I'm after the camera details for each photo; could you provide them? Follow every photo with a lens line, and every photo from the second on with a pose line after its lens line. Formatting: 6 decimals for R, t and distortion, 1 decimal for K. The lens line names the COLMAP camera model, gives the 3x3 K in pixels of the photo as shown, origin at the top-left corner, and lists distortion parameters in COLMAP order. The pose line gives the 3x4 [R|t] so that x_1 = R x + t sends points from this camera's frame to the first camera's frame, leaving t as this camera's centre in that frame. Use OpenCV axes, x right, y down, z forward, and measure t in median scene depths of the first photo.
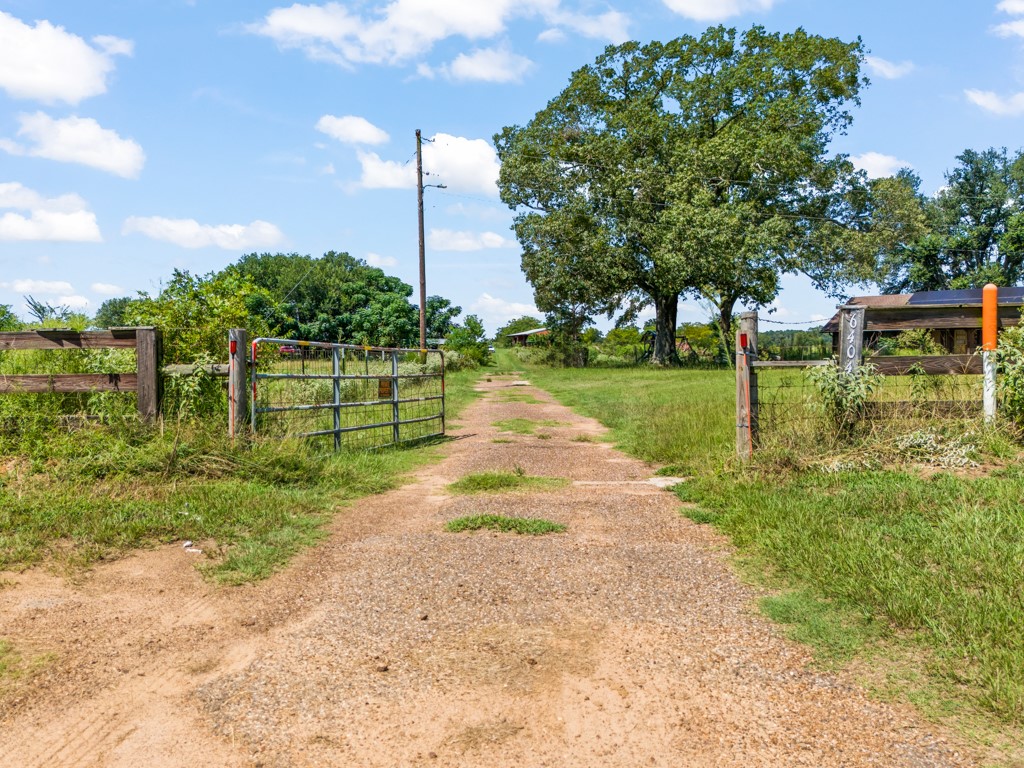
lens RADIAL K [[764.0, 0, 512.0], [0, 764.0, 384.0], [0, 0, 1]] dist [0.062180, -0.055534]
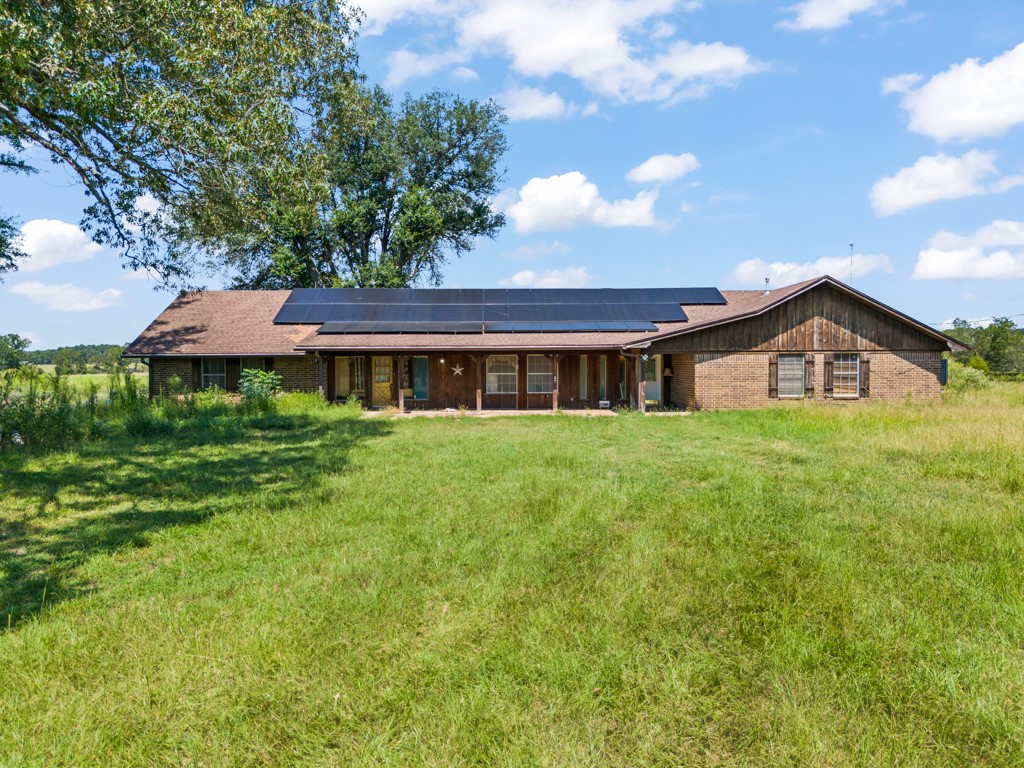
lens RADIAL K [[764.0, 0, 512.0], [0, 764.0, 384.0], [0, 0, 1]] dist [0.062180, -0.055534]
pose [[0.675115, -0.017459, 0.737506, 0.197394], [0.032912, 0.999437, -0.006467, -0.036483], [-0.736978, 0.028639, 0.675309, 0.470609]]
